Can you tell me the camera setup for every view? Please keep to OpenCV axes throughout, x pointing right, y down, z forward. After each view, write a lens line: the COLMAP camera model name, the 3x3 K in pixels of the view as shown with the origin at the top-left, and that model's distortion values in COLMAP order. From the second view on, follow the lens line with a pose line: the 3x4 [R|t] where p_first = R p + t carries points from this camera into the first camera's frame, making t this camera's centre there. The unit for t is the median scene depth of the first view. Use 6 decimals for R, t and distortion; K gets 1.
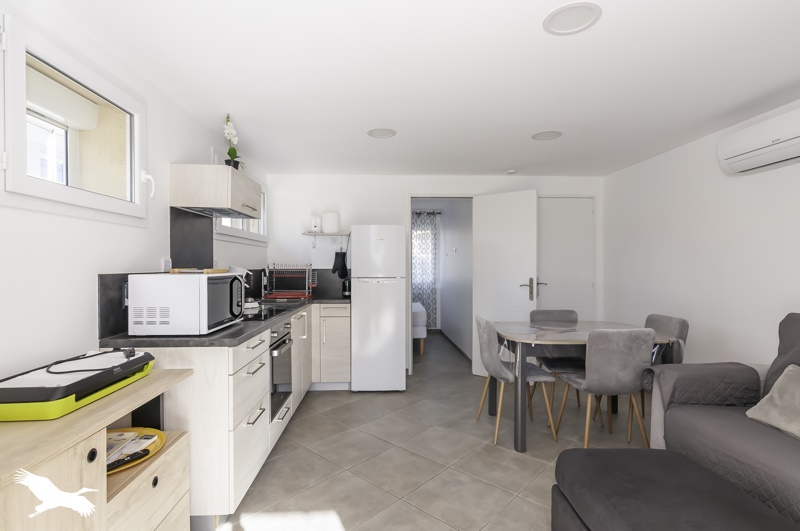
lens RADIAL K [[399.0, 0, 400.0], [0, 399.0, 265.5], [0, 0, 1]] dist [-0.000036, 0.000046]
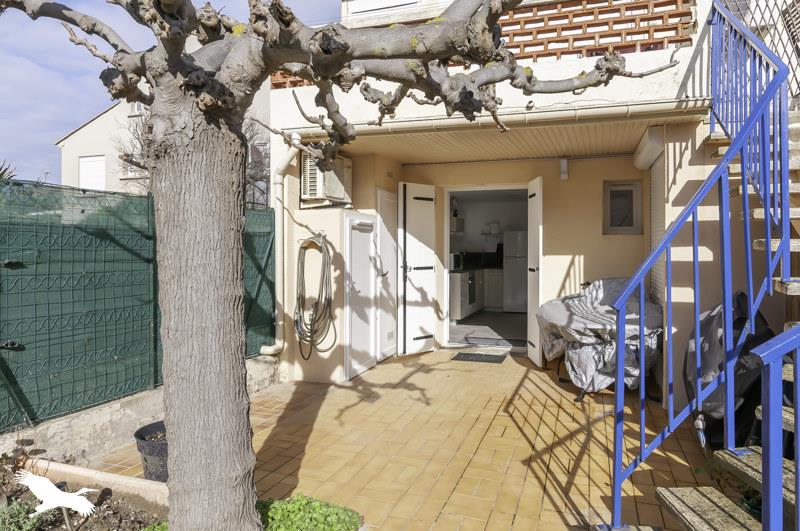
lens RADIAL K [[566.6, 0, 400.0], [0, 566.6, 265.5], [0, 0, 1]] dist [-0.159348, -0.000244]
pose [[0.925873, 0.010511, -0.377689, 0.664165], [-0.000819, 0.999666, 0.025815, 0.004001], [0.377834, -0.023592, 0.925573, -2.598273]]
